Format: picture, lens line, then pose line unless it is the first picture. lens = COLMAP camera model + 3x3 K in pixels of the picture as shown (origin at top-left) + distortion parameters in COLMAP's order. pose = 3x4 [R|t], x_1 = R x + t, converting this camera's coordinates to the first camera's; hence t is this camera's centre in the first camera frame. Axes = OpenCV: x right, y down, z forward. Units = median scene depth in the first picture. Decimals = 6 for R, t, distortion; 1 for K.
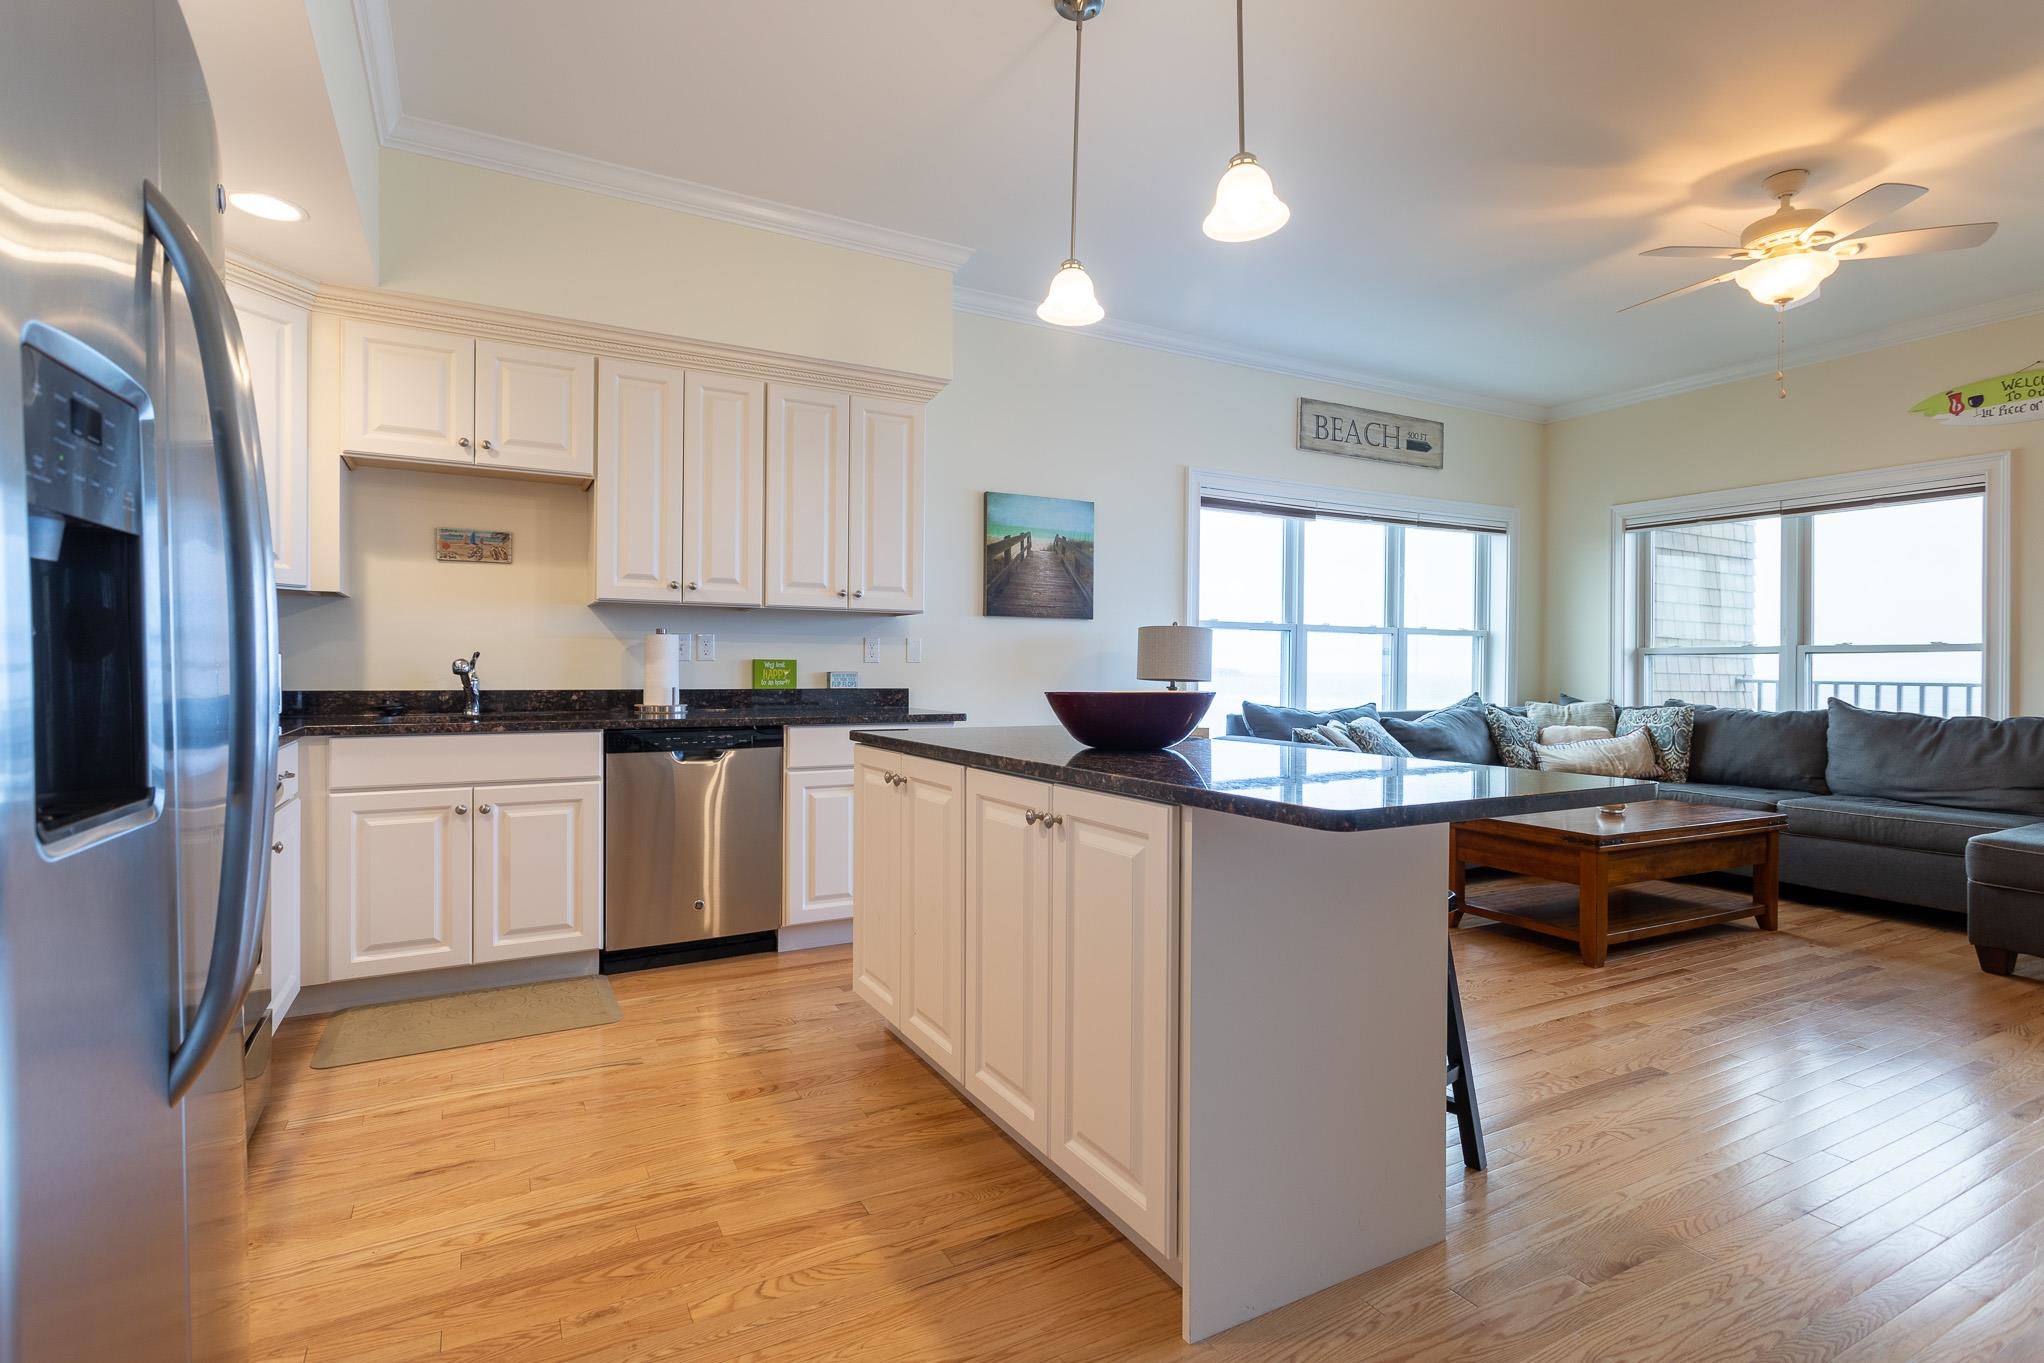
lens RADIAL K [[978.2, 0, 1040.3], [0, 978.2, 670.4], [0, 0, 1]] dist [0.000732, 0.000615]
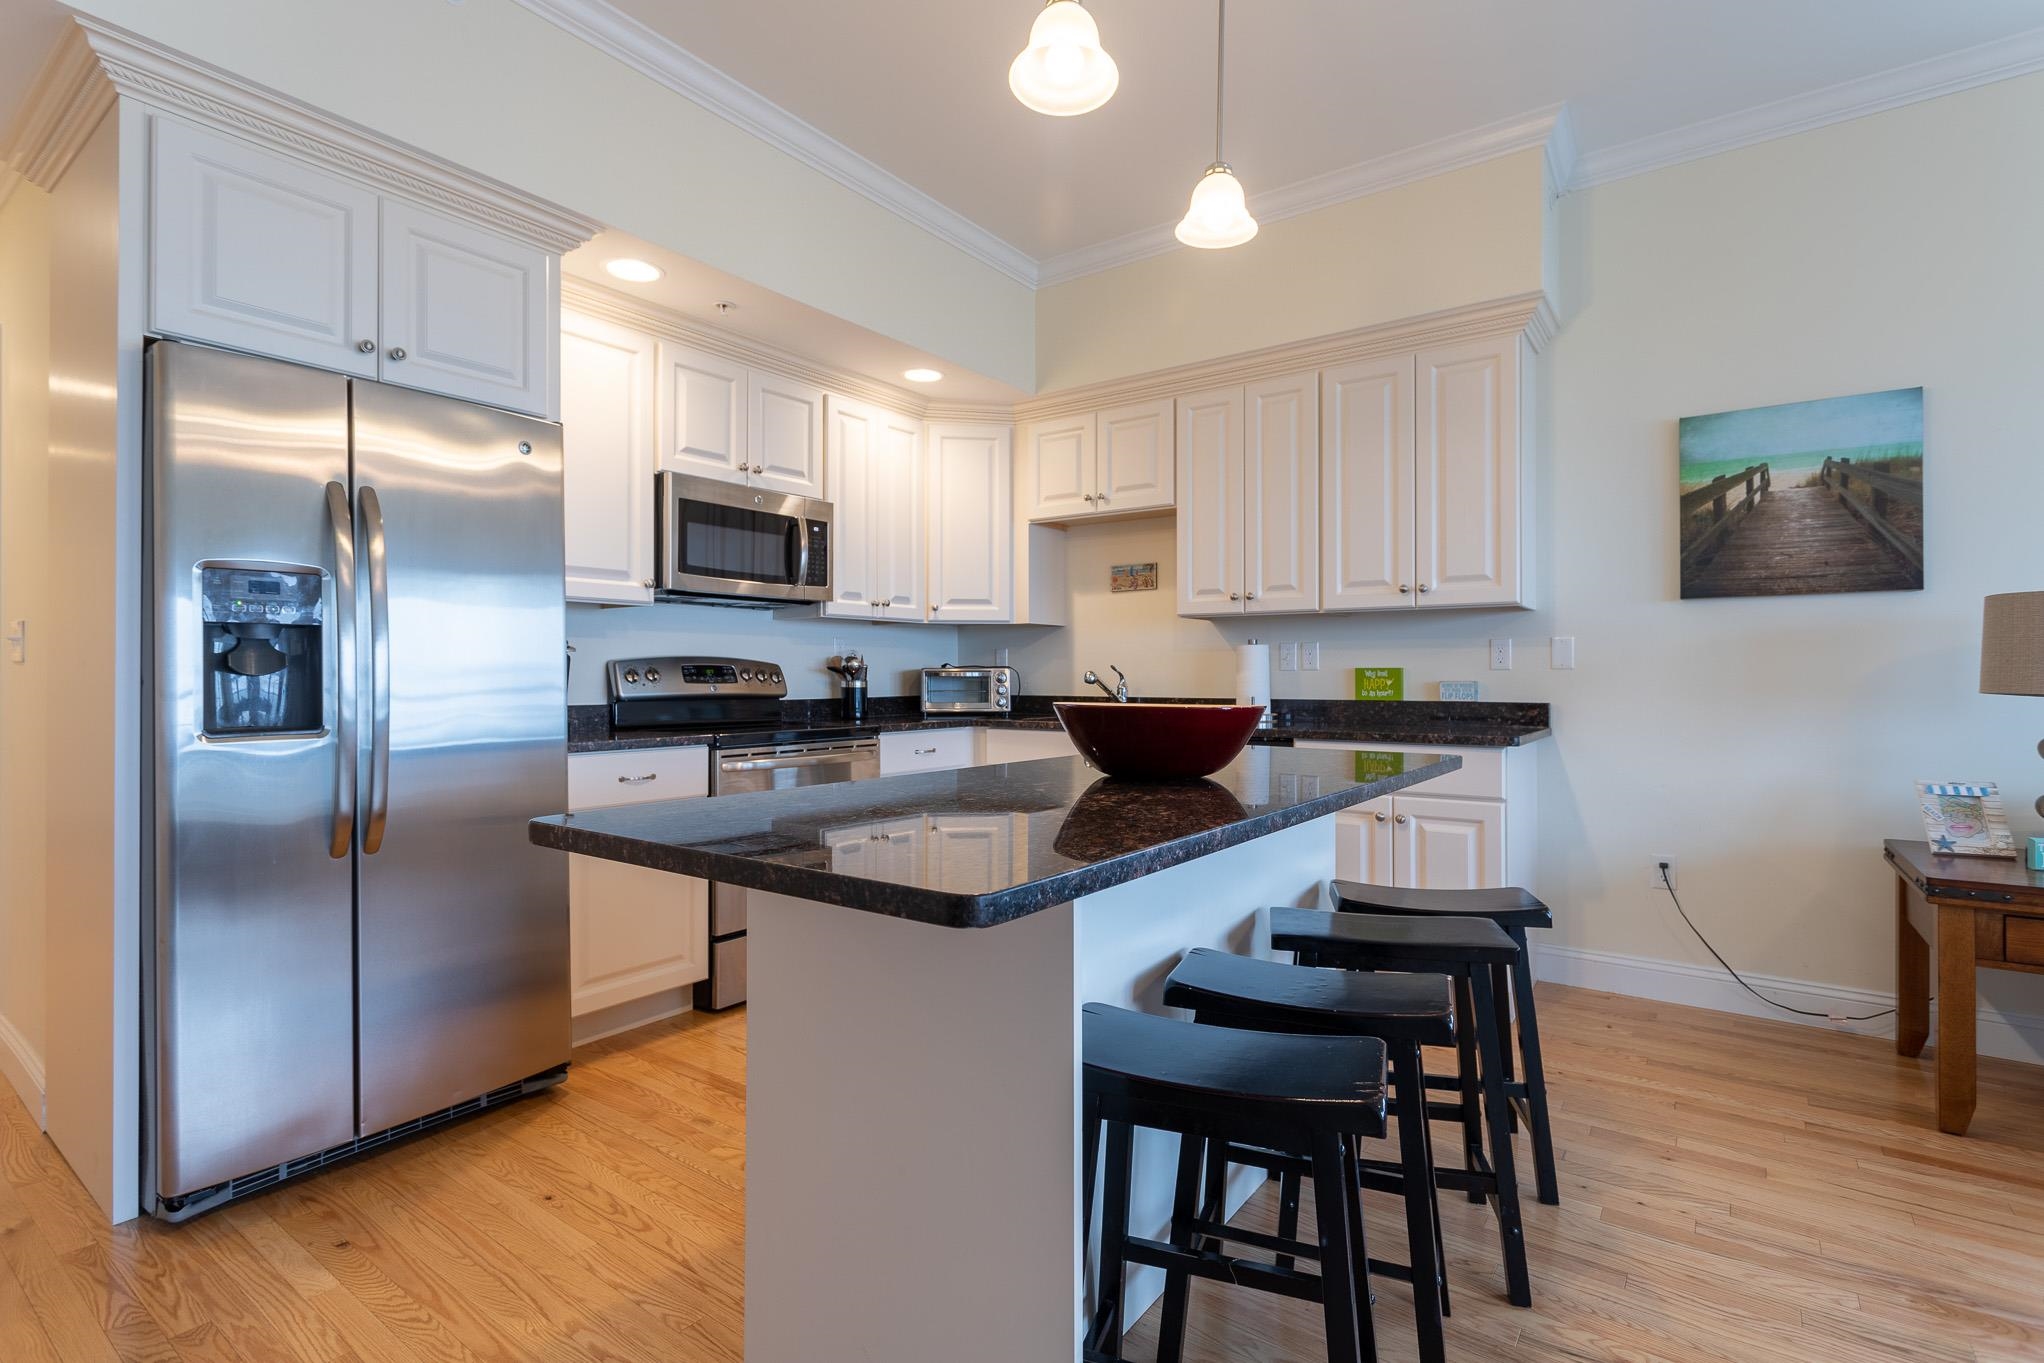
lens RADIAL K [[978.2, 0, 1025.9], [0, 978.2, 670.4], [0, 0, 1]] dist [0.000732, 0.000615]
pose [[0.416666, -0.010819, -0.908995, 0.467176], [0.001827, 0.999937, -0.011064, 0.001986], [0.909058, 0.002950, 0.416659, 0.358495]]
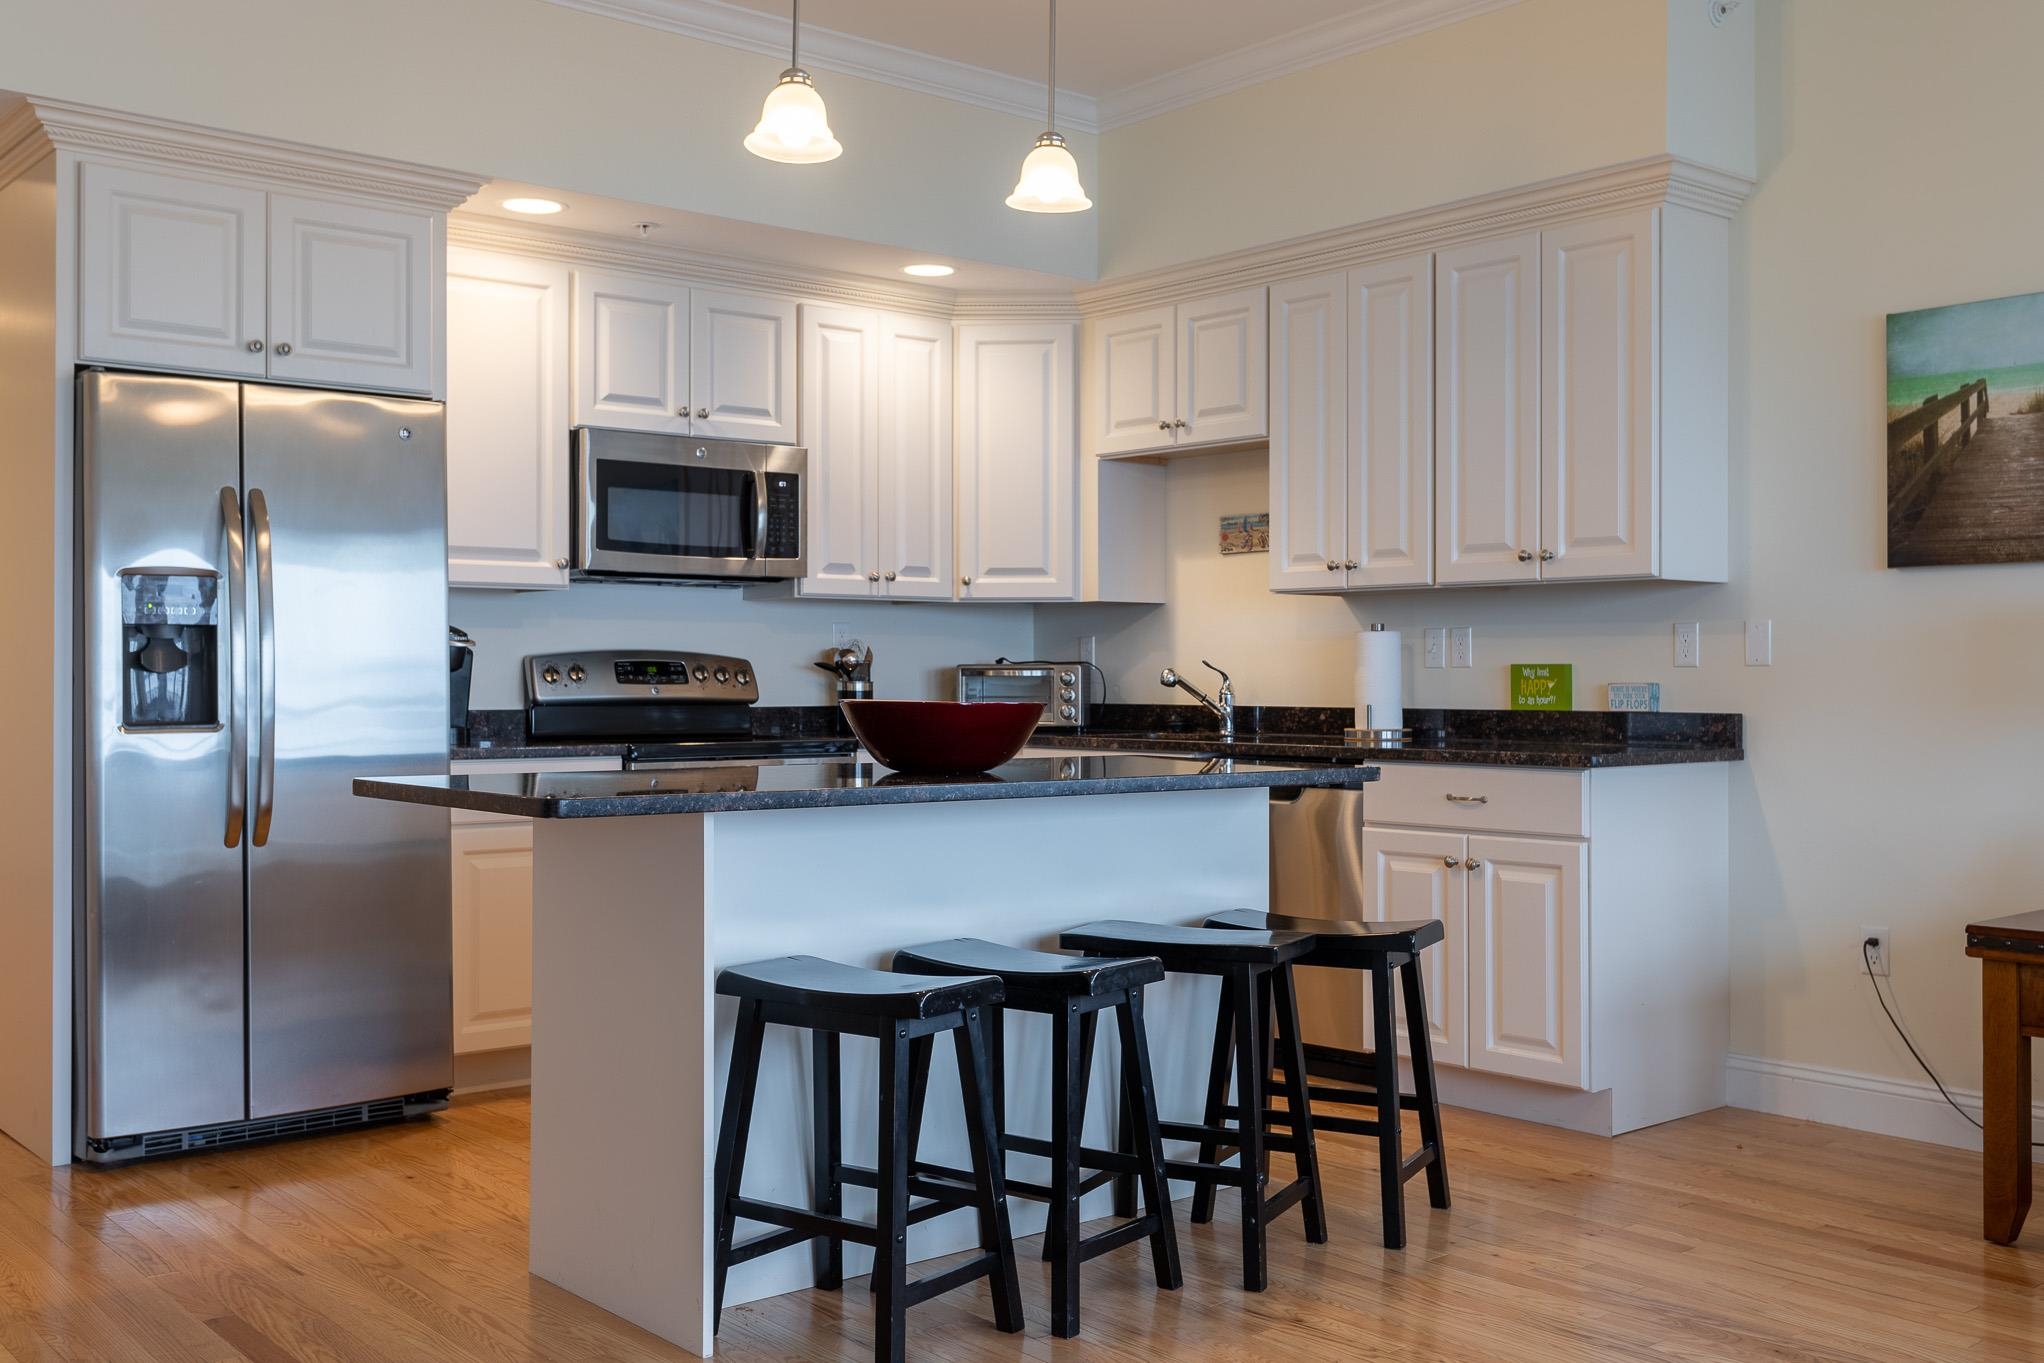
lens RADIAL K [[1989.8, 0, 1025.7], [0, 1989.8, 671.3], [0, 0, 1]] dist [0.010096, 0.000000]
pose [[0.193501, -0.009277, -0.981056, 1.039922], [-0.000554, 0.999954, -0.009565, 0.007791], [0.981100, 0.002395, 0.193487, 0.466634]]
